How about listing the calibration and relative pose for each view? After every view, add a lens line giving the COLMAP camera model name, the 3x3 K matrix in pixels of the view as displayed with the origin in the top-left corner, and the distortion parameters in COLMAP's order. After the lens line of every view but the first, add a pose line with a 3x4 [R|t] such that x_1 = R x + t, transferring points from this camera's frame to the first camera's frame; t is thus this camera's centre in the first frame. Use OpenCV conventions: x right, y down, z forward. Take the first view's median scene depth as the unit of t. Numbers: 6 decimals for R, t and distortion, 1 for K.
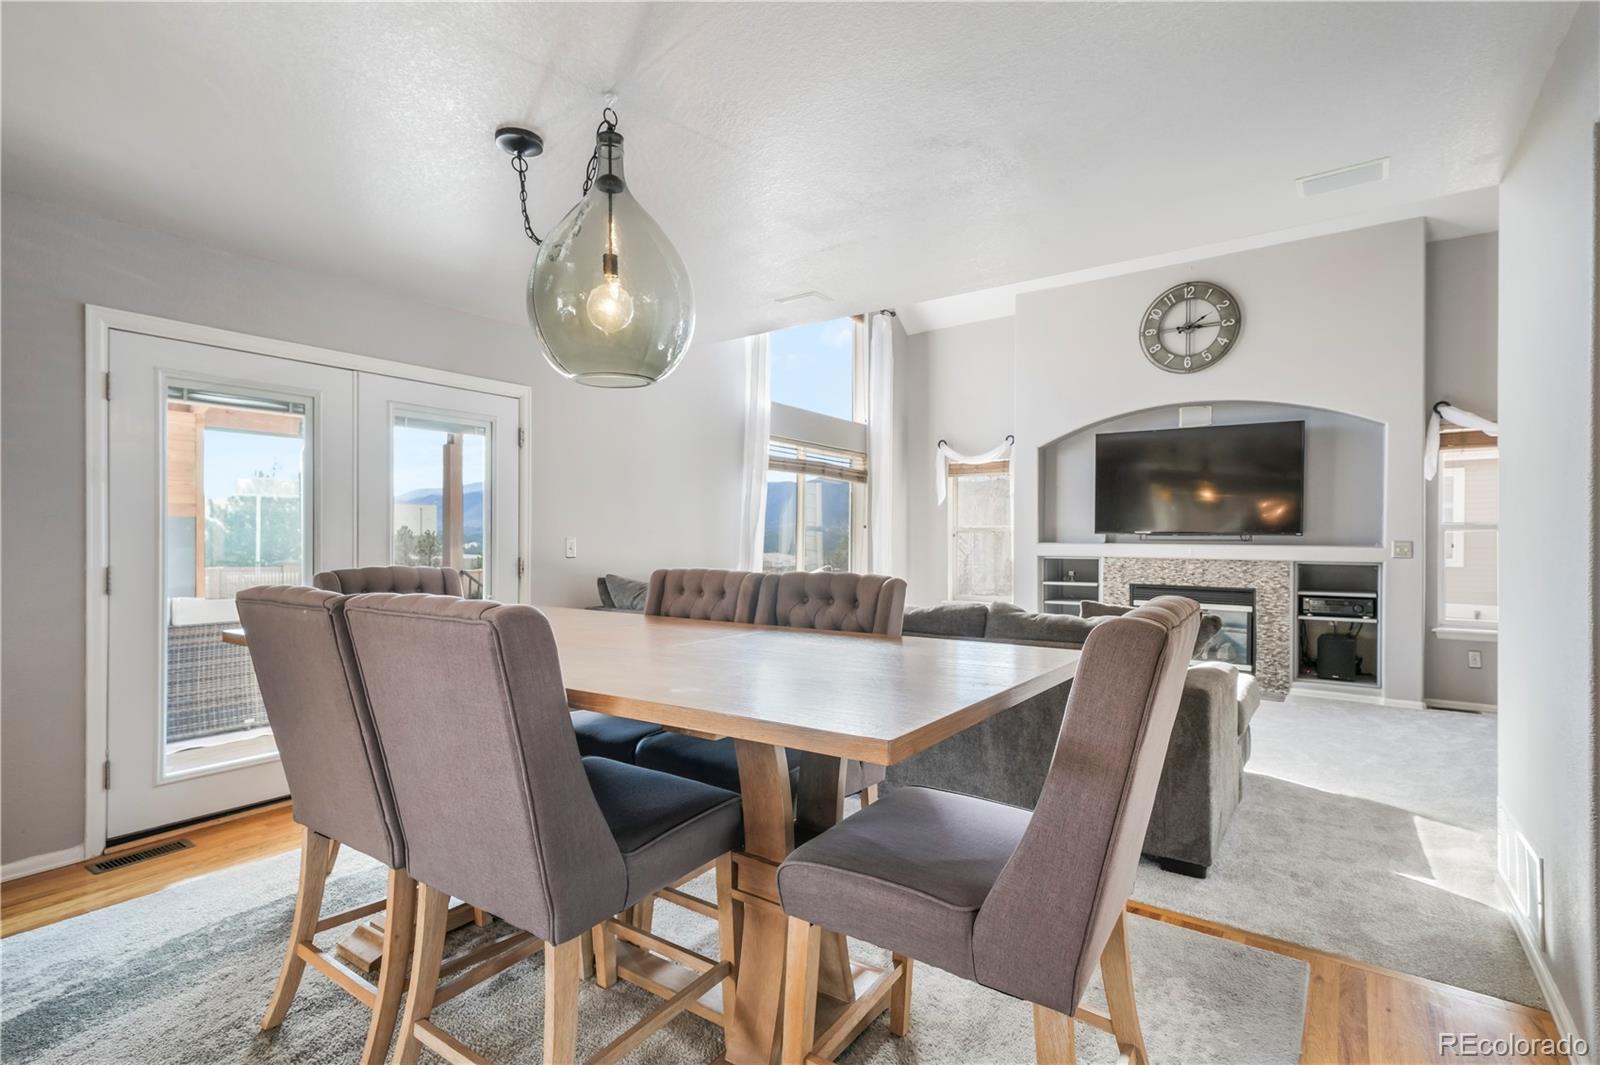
lens RADIAL K [[760.4, 0, 800.2], [0, 760.4, 541.6], [0, 0, 1]] dist [0.017568, 0.000431]
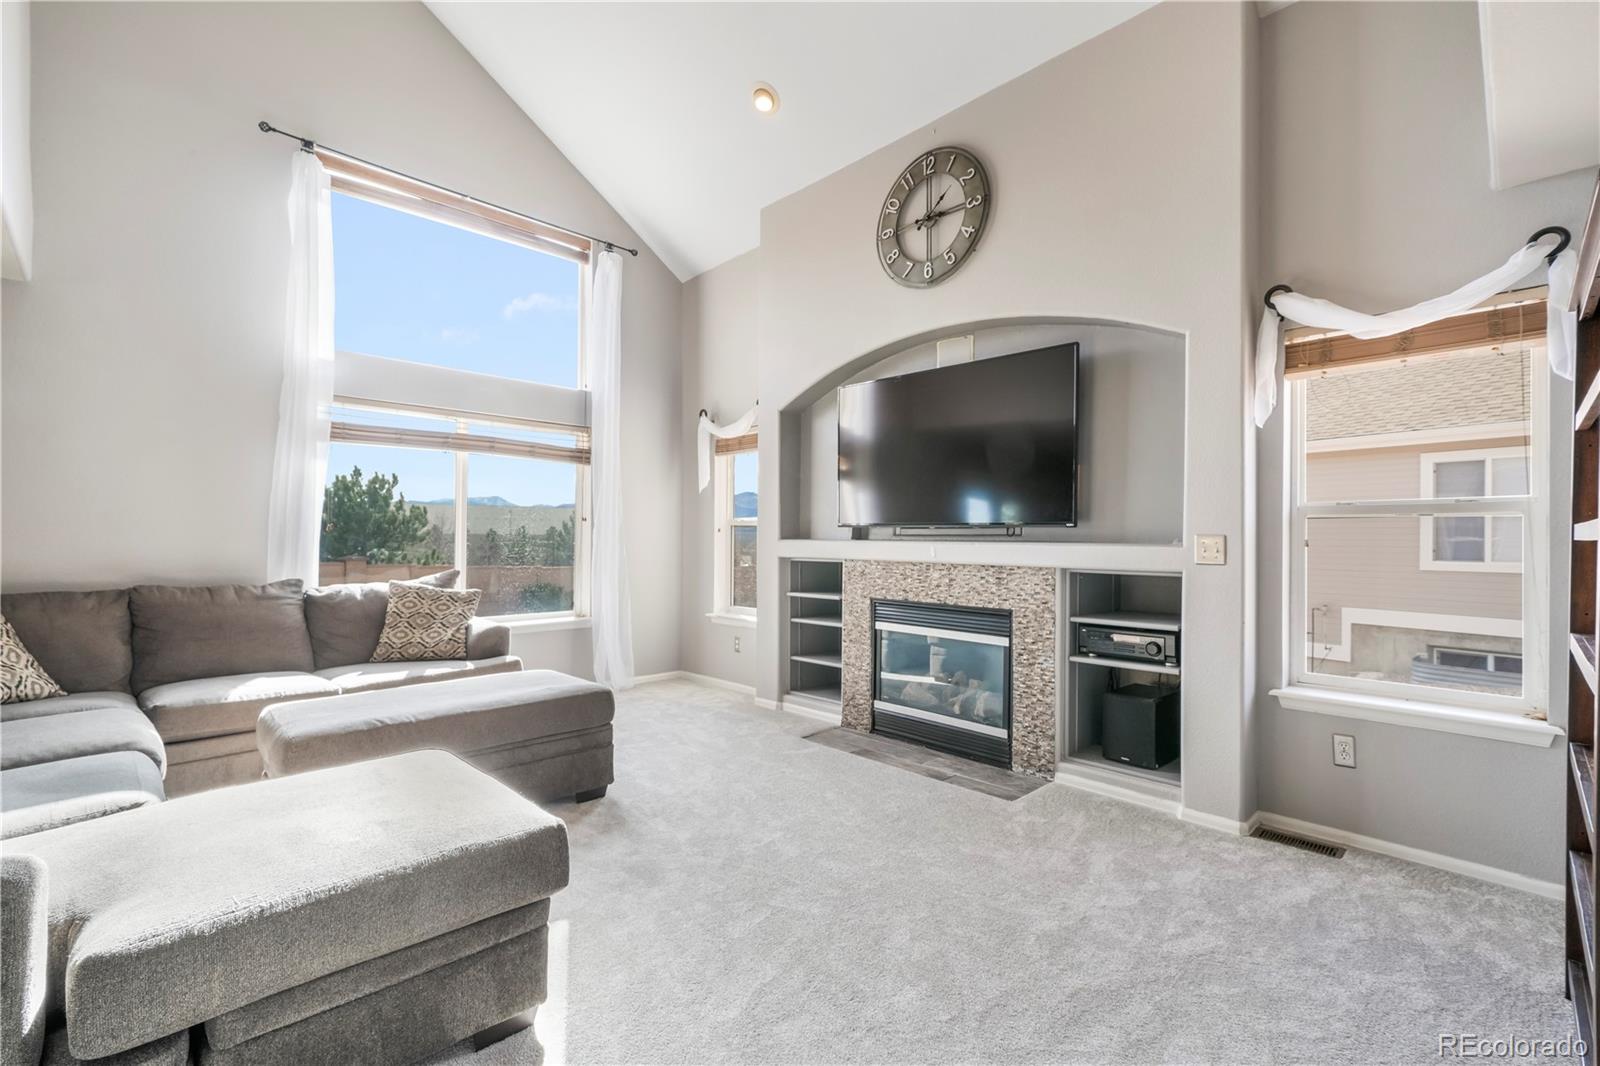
lens RADIAL K [[687.8, 0, 799.0], [0, 687.8, 537.3], [0, 0, 1]] dist [-0.000595, -0.000132]
pose [[0.982965, 0.001835, -0.183783, 0.522747], [-0.003293, 0.999965, -0.007627, 0.005226], [0.183763, 0.008102, 0.982937, 0.399620]]
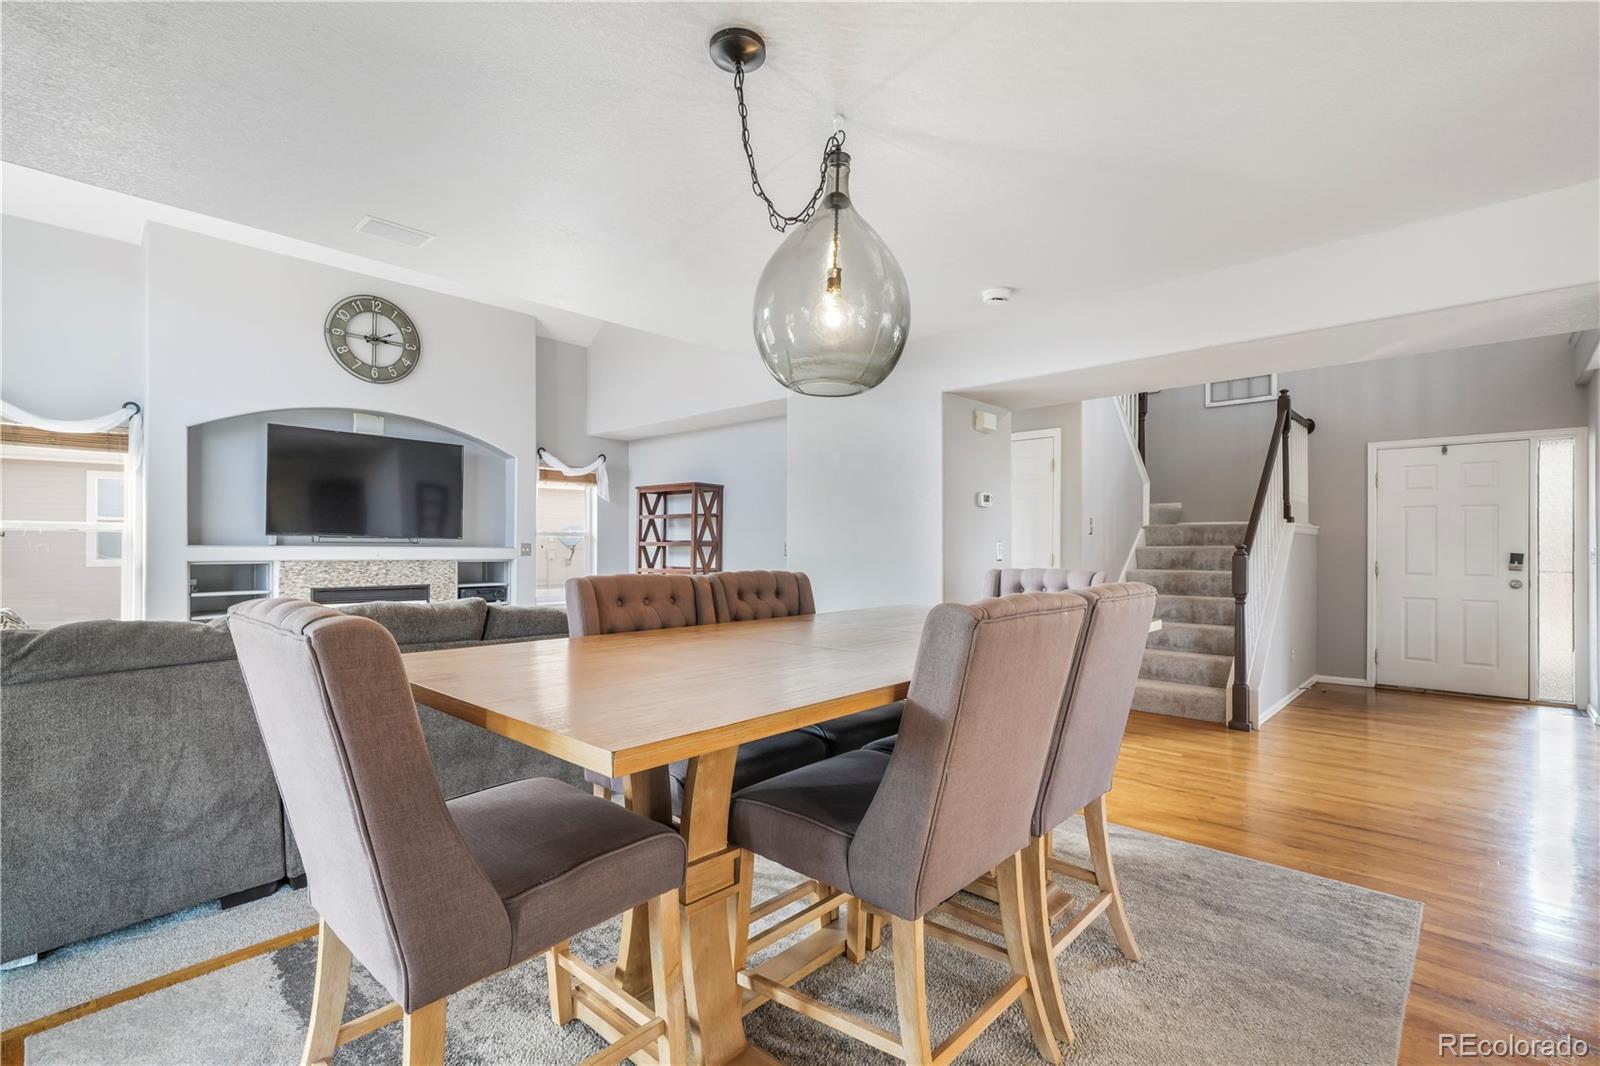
lens RADIAL K [[729.8, 0, 804.5], [0, 729.8, 541.1], [0, 0, 1]] dist [0.010422, 0.000016]
pose [[0.122110, 0.001803, 0.992515, -0.429869], [-0.000197, 0.999998, -0.001792, -0.002230], [-0.992517, 0.000023, 0.122110, 0.303043]]
